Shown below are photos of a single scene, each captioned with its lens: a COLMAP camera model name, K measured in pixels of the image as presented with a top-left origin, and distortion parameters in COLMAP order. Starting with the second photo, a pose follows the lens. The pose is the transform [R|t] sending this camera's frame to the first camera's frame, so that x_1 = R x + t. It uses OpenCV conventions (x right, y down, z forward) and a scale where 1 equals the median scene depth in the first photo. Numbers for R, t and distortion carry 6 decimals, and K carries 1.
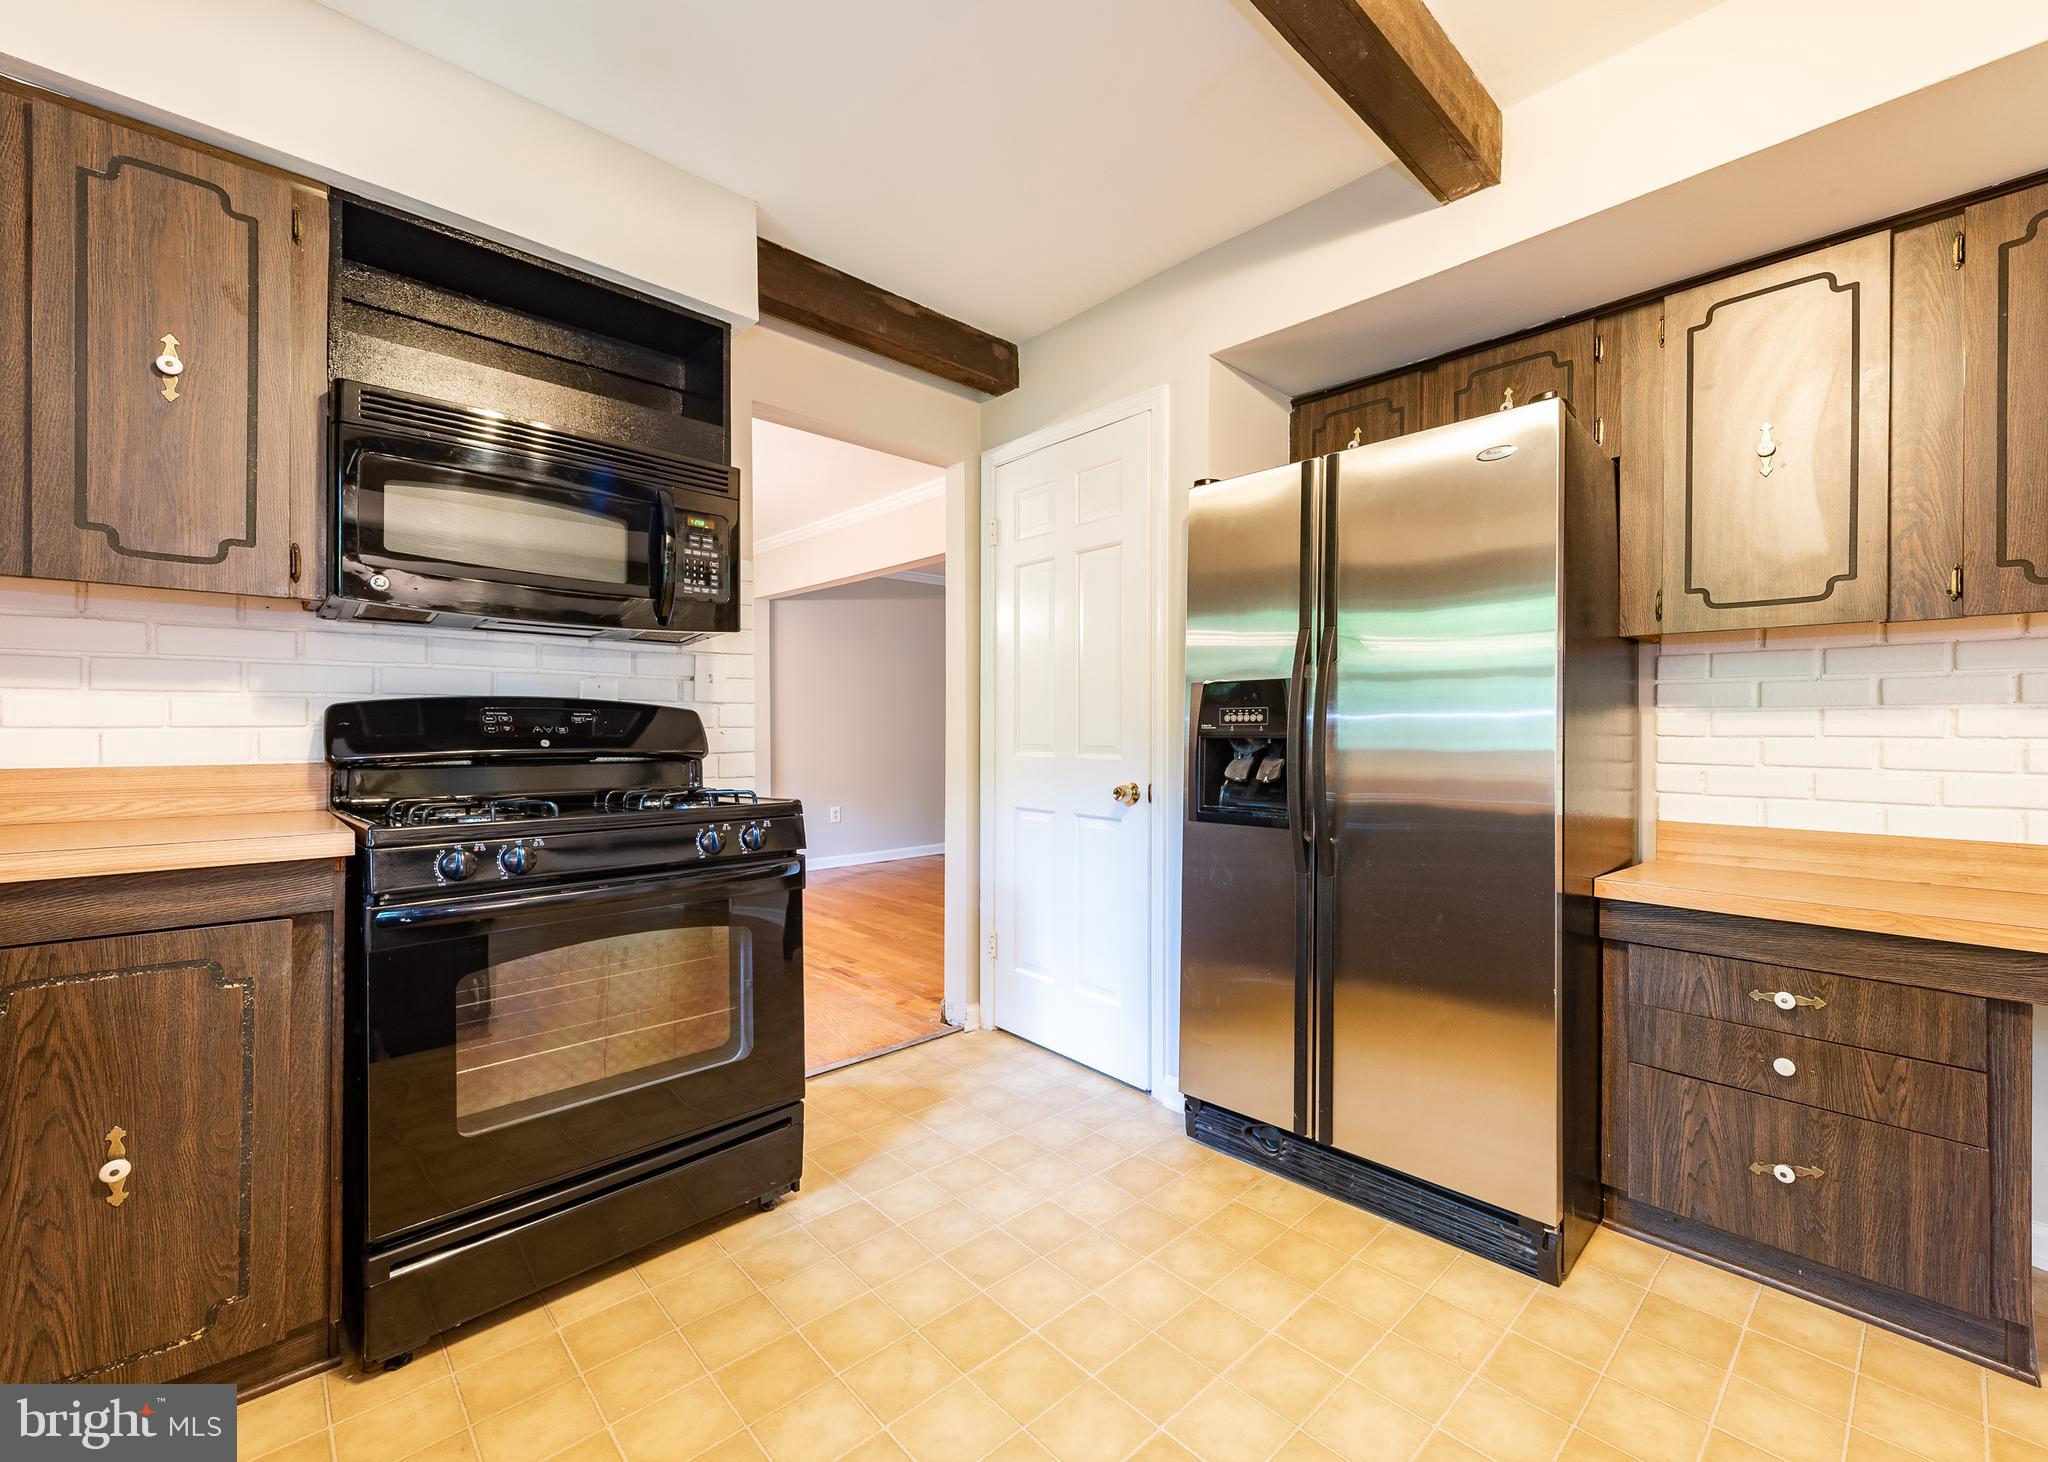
lens RADIAL K [[846.9, 0, 1109.6], [0, 846.9, 728.3], [0, 0, 1]] dist [0.004049, -0.001079]
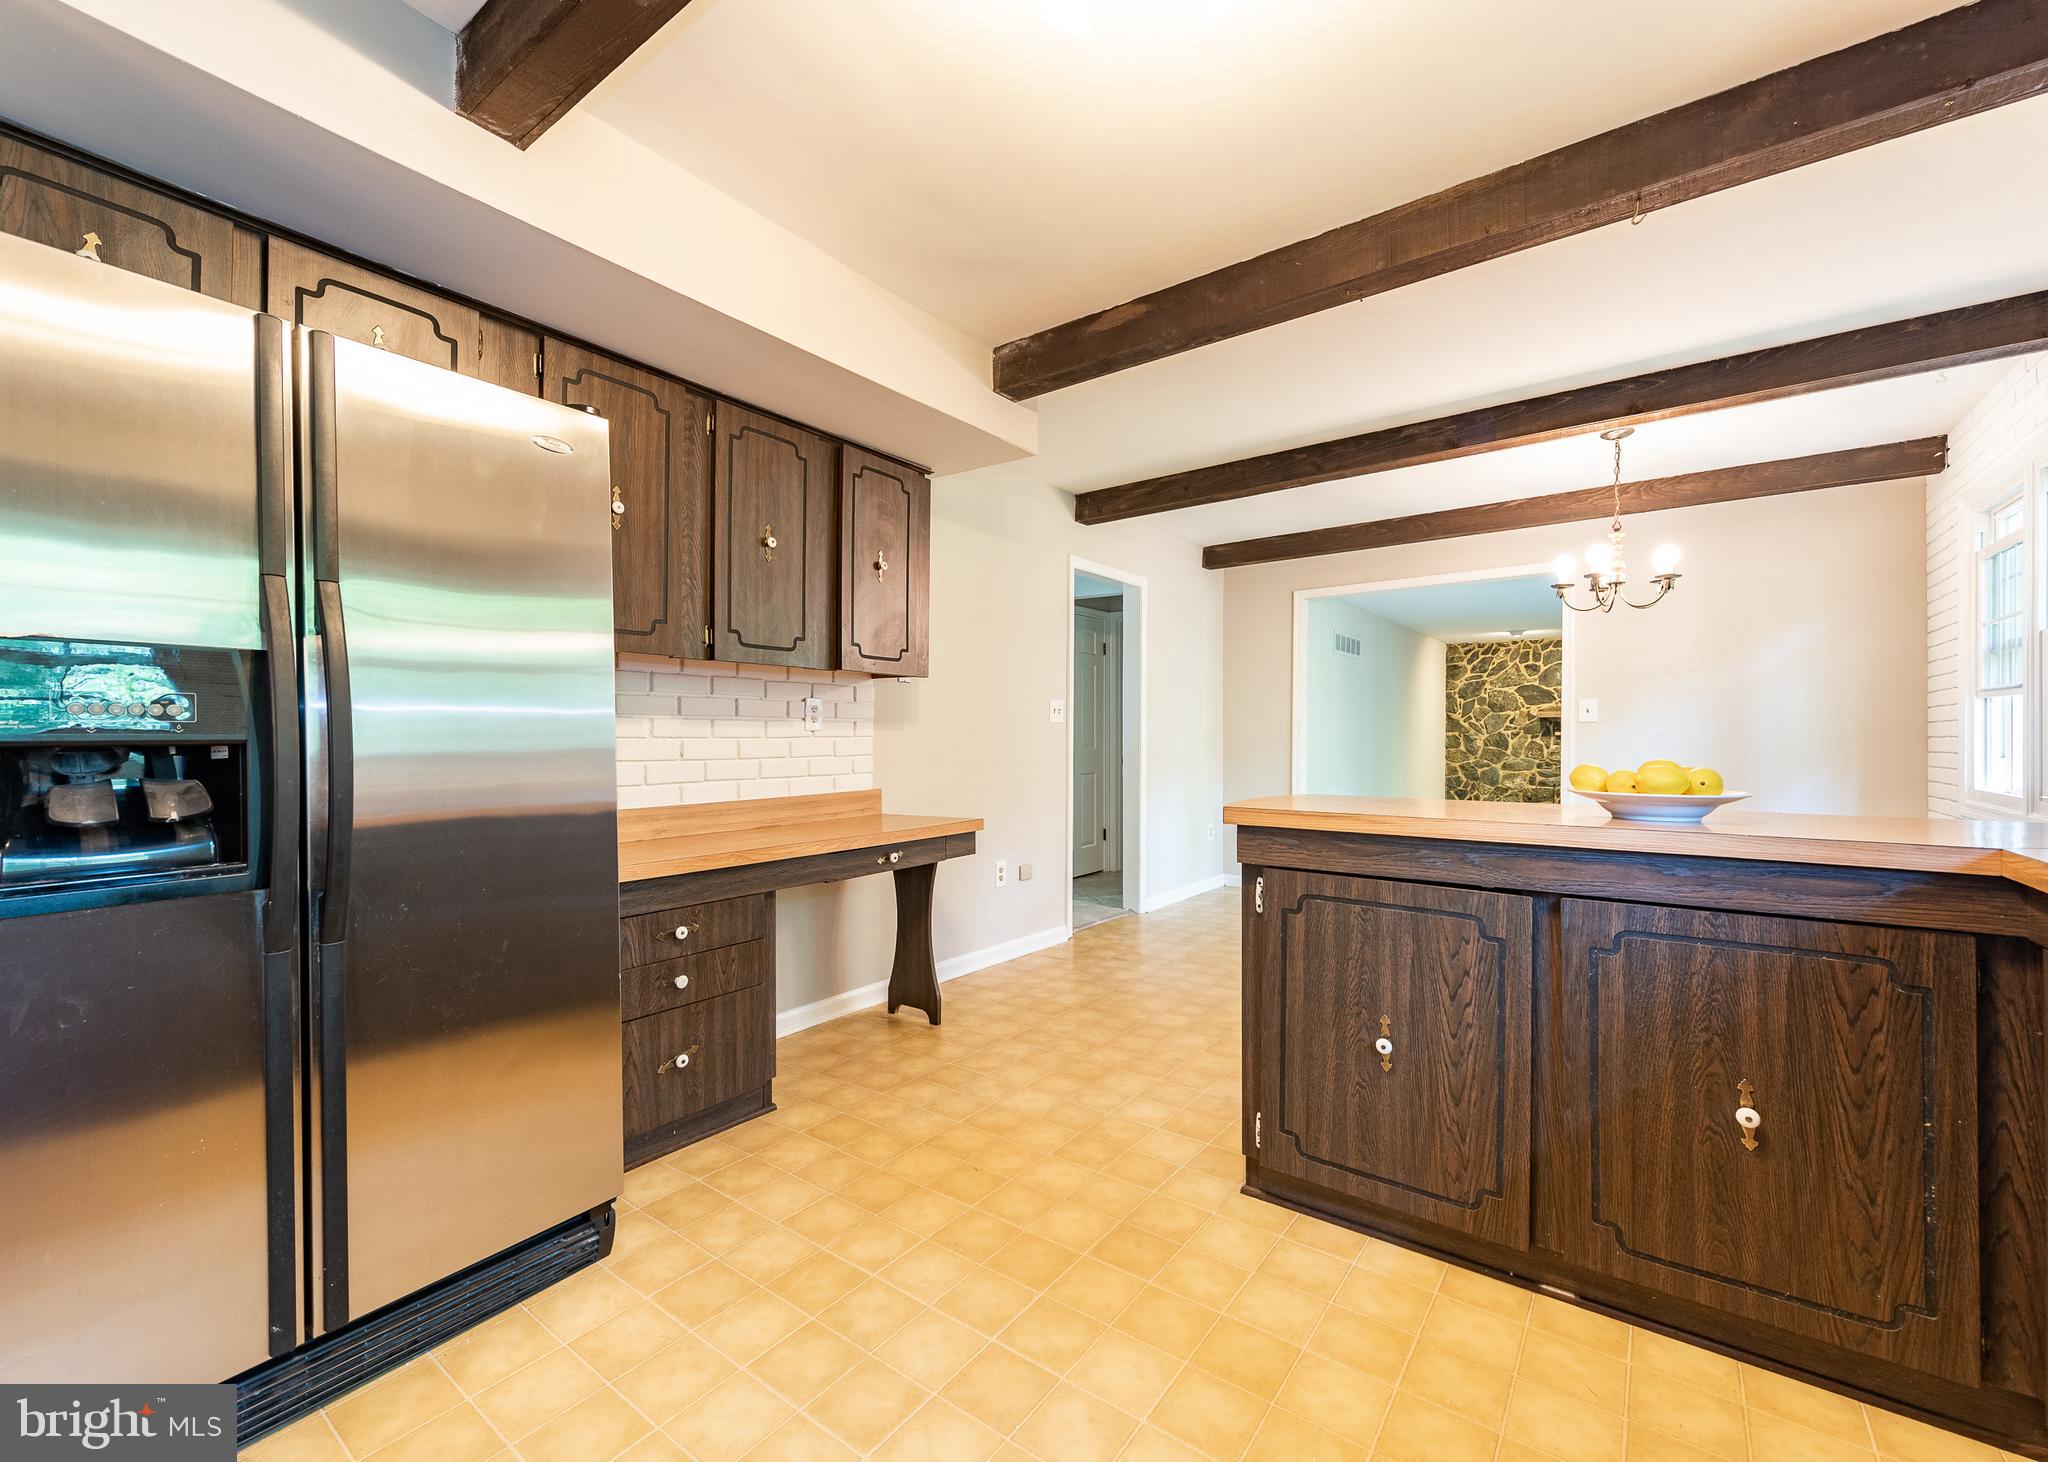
lens RADIAL K [[846.9, 0, 1012.8], [0, 846.9, 732.3], [0, 0, 1]] dist [0.004049, -0.001079]
pose [[-0.131207, 0.000567, 0.991355, -0.595645], [-0.006037, 0.999981, -0.001371, -0.000290], [-0.991337, -0.006165, -0.131201, 0.638383]]
